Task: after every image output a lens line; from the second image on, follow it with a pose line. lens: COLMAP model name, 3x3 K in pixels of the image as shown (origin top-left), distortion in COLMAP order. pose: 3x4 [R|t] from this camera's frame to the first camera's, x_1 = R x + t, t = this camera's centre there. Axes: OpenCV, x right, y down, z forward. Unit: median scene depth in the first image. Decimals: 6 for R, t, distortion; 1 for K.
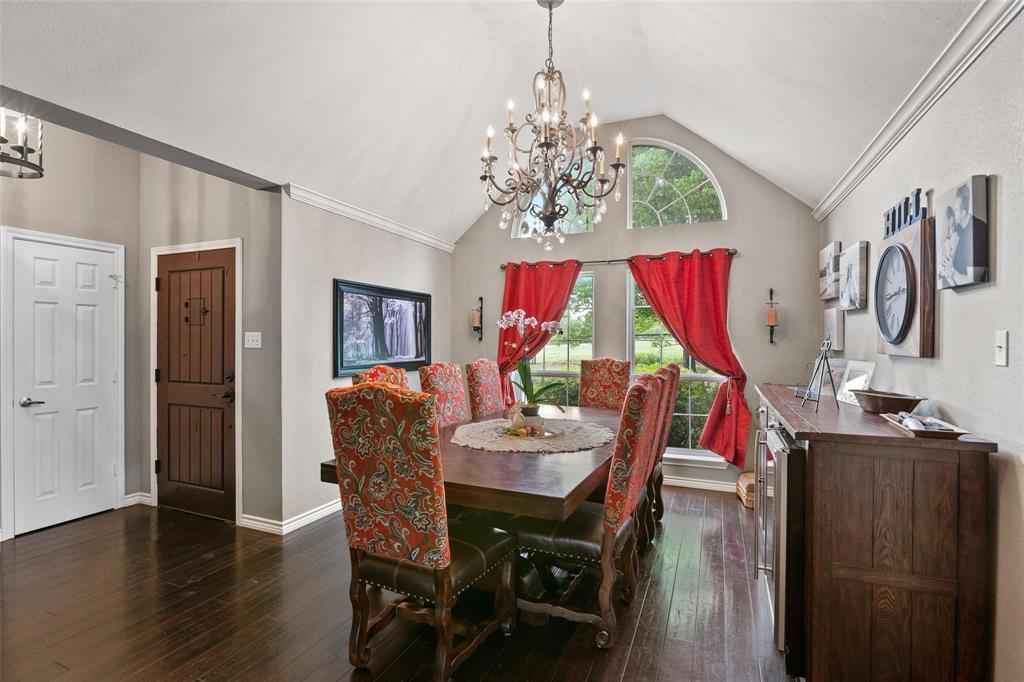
lens RADIAL K [[475.7, 0, 512.0], [0, 475.7, 341.0], [0, 0, 1]] dist [-0.000507, -0.000032]
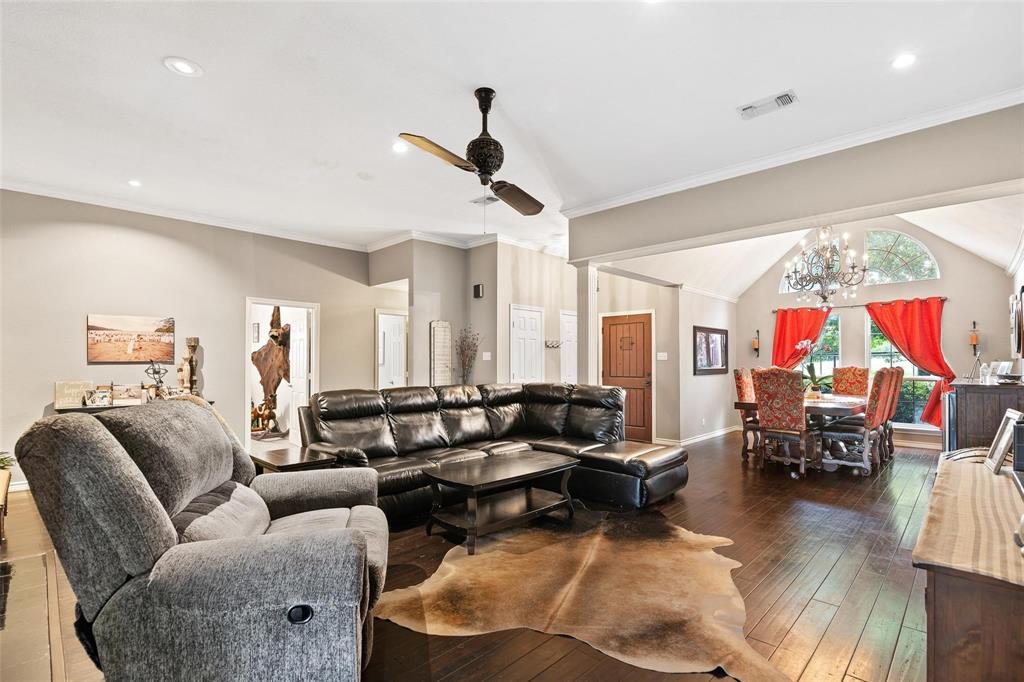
lens RADIAL K [[468.4, 0, 530.1], [0, 468.4, 357.9], [0, 0, 1]] dist [-0.005775, -0.000533]
pose [[0.937570, -0.009139, -0.347677, -0.299183], [0.005238, 0.999912, -0.012158, 0.021971], [0.347758, 0.009578, 0.937535, -0.956598]]
